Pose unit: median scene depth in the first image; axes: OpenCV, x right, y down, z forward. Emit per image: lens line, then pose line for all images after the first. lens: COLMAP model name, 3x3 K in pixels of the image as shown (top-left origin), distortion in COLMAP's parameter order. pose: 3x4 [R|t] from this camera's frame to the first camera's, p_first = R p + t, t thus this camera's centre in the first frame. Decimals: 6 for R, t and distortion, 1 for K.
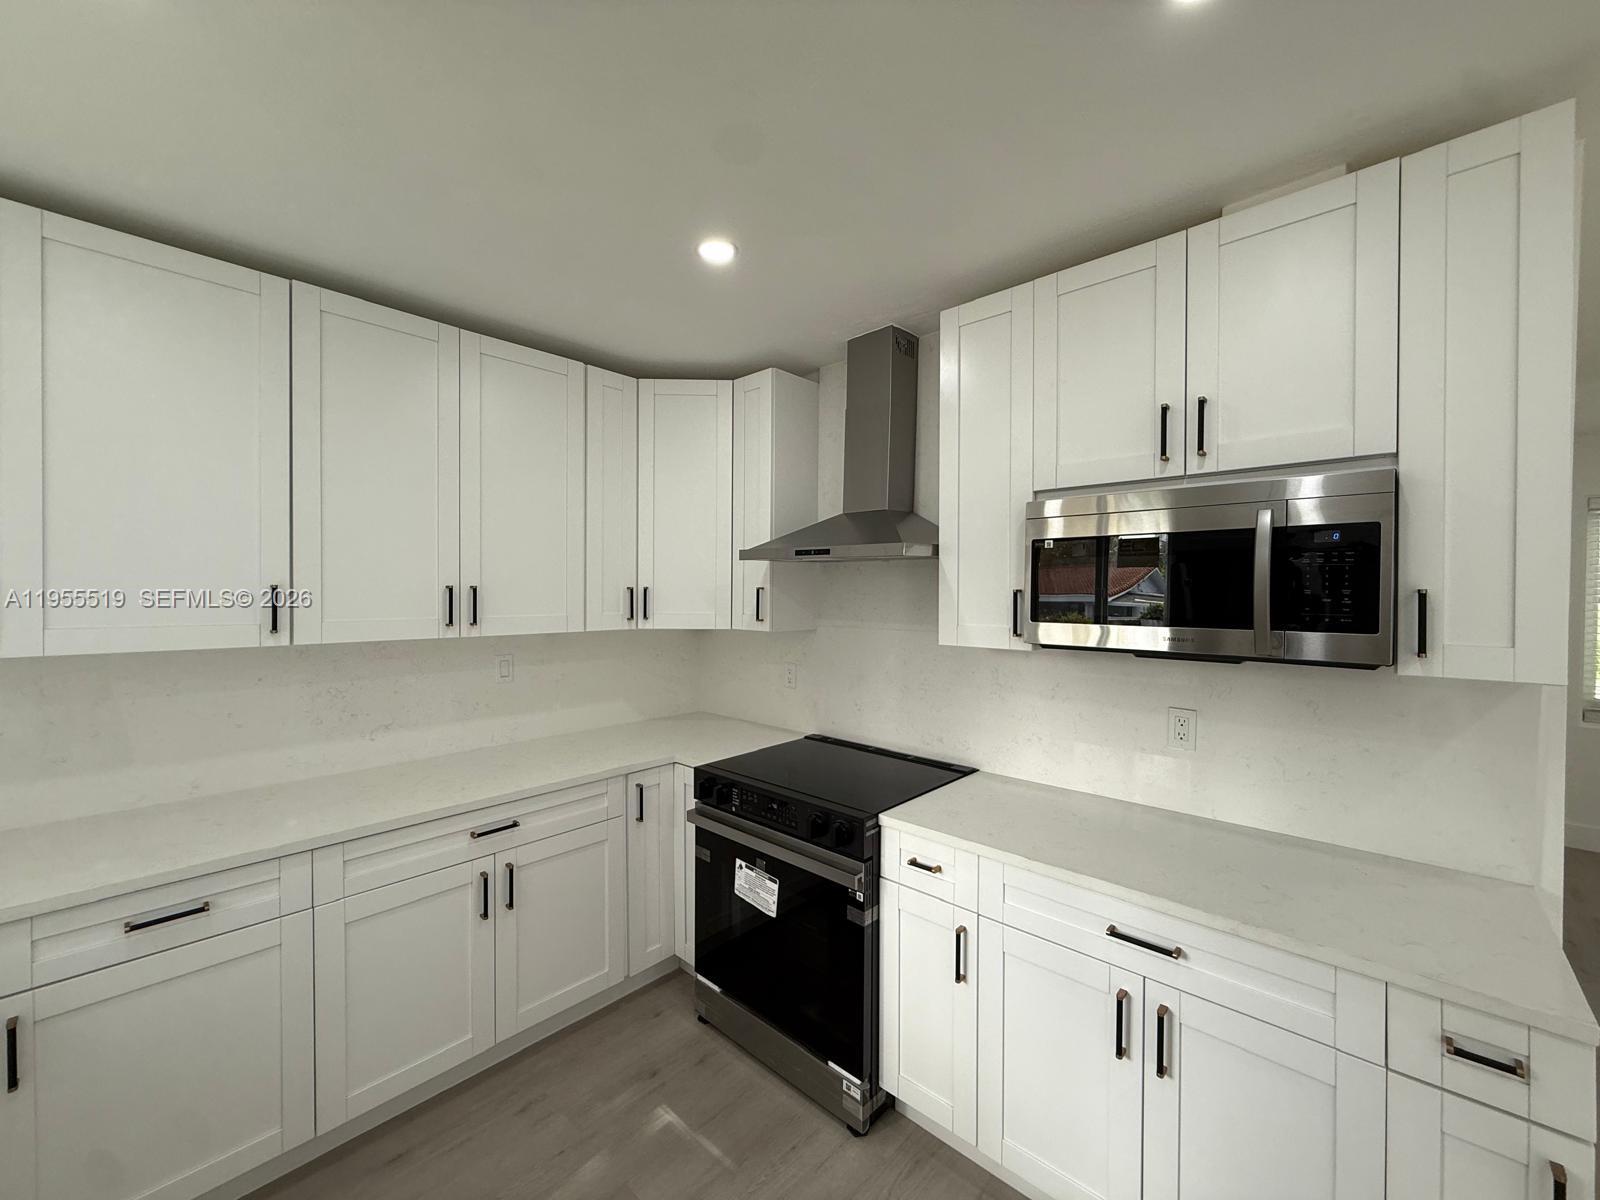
lens RADIAL K [[636.5, 0, 797.0], [0, 636.5, 594.9], [0, 0, 1]] dist [-0.000770, 0.001229]
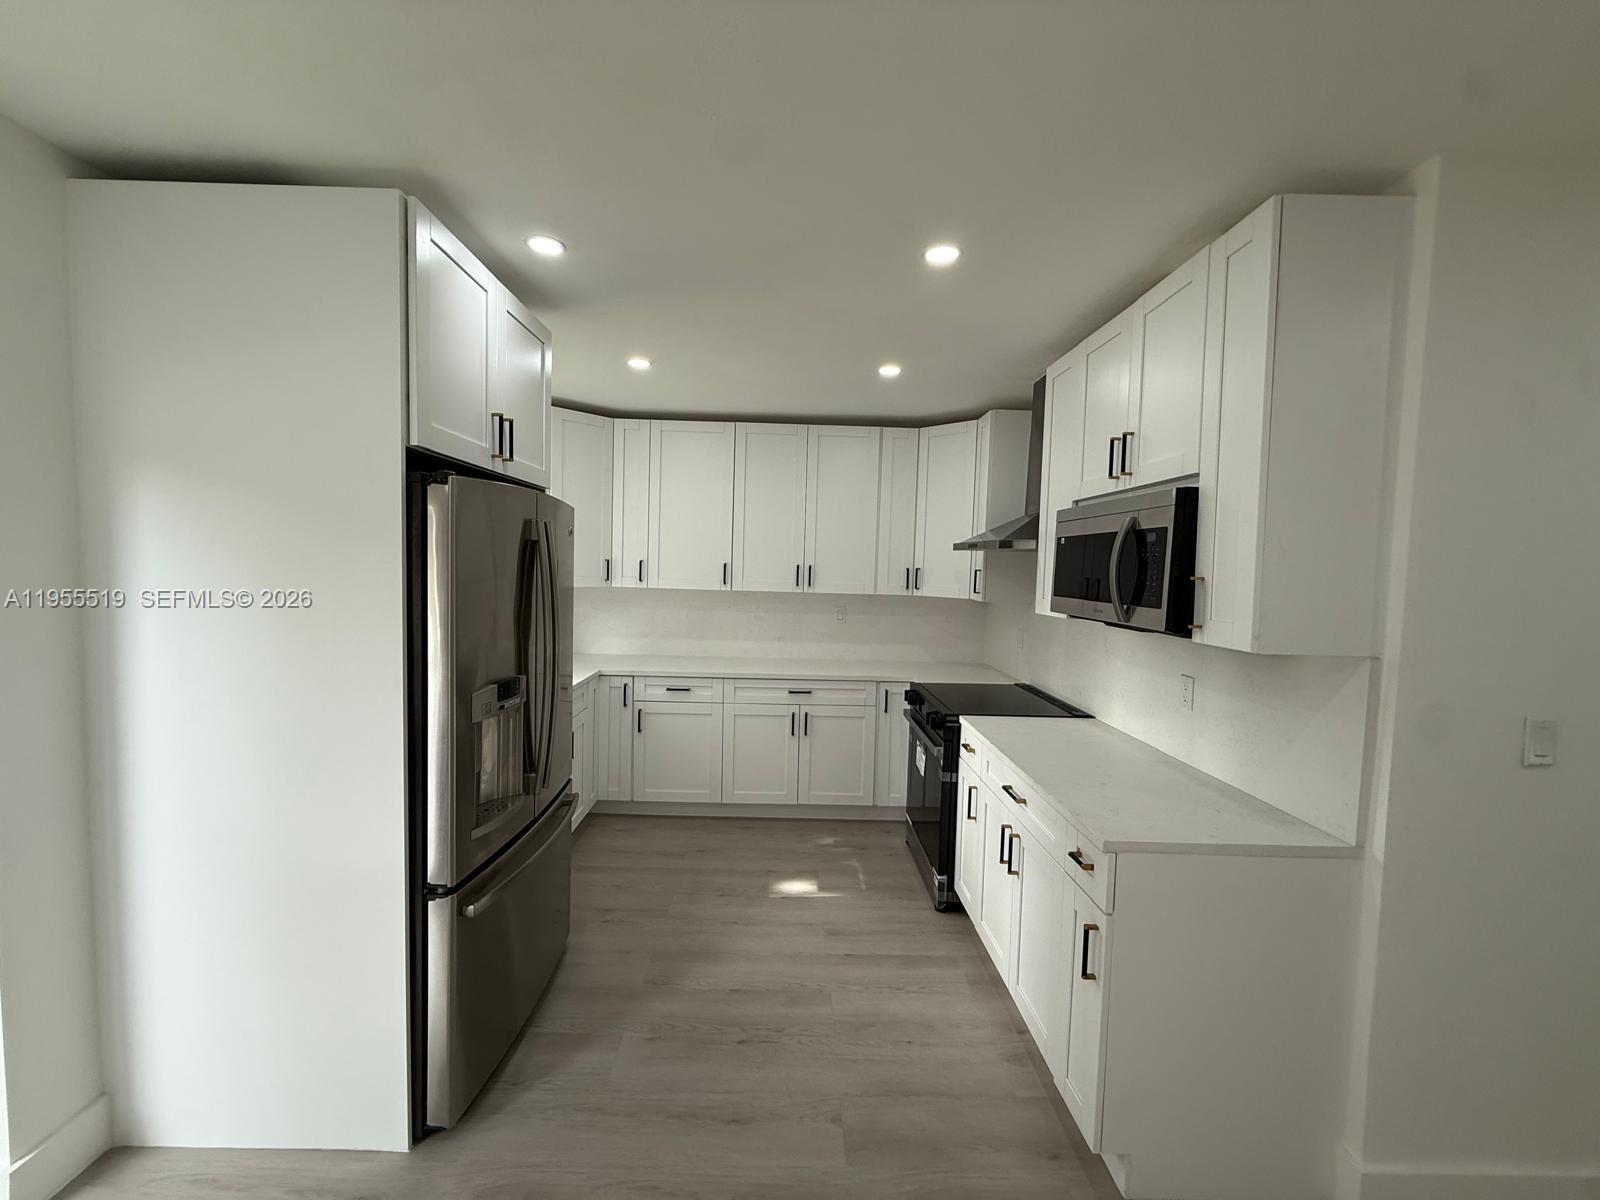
lens RADIAL K [[636.5, 0, 798.8], [0, 636.5, 593.5], [0, 0, 1]] dist [-0.000770, 0.001229]
pose [[0.696475, 0.047927, -0.715979, 0.849144], [-0.029912, 0.998839, 0.037765, -0.000389], [0.716957, -0.004885, 0.697100, -0.325278]]
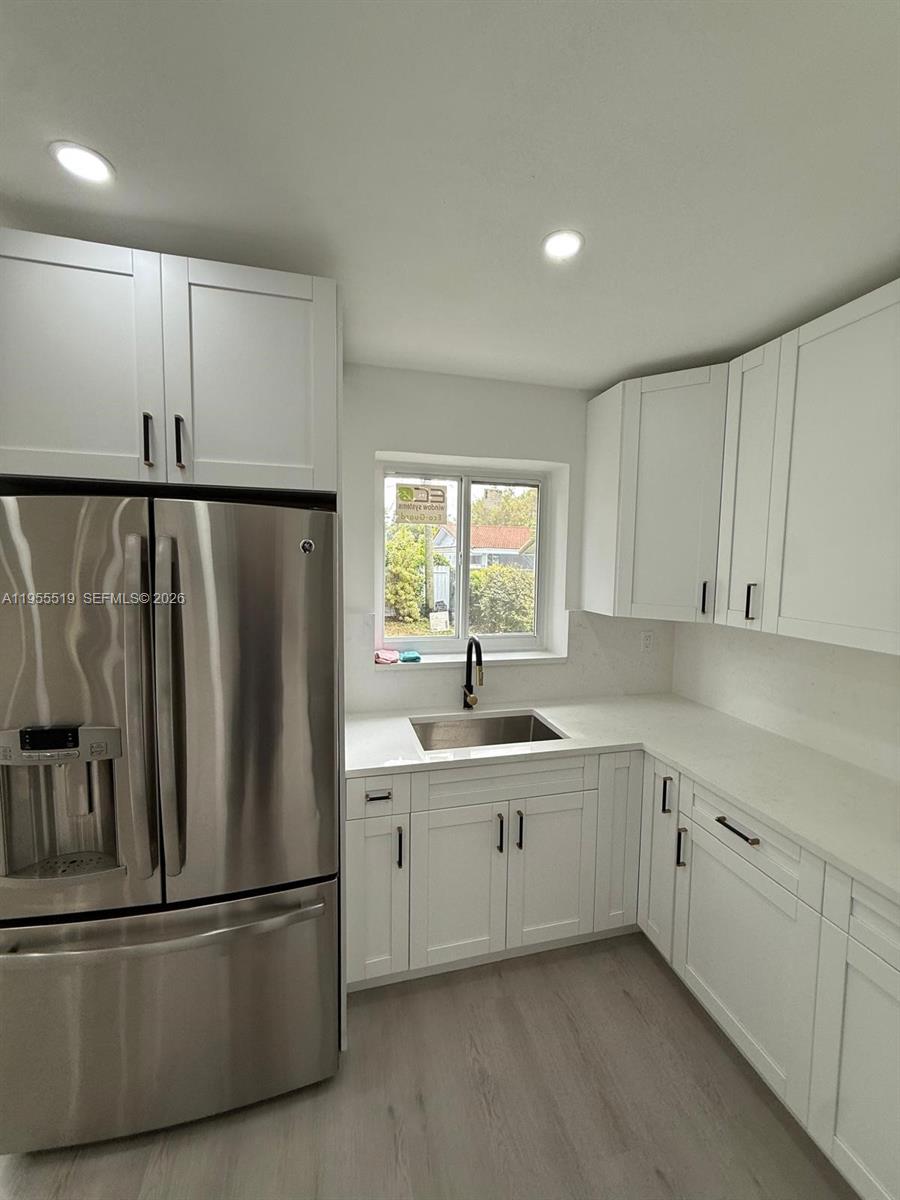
lens RADIAL K [[477.4, 0, 451.8], [0, 477.4, 595.1], [0, 0, 1]] dist [-0.000770, 0.001229]
pose [[-0.538732, 0.043514, -0.841352, 0.135877], [-0.033149, 0.996797, 0.072780, -0.040595], [0.841825, 0.067099, -0.535564, 0.706098]]
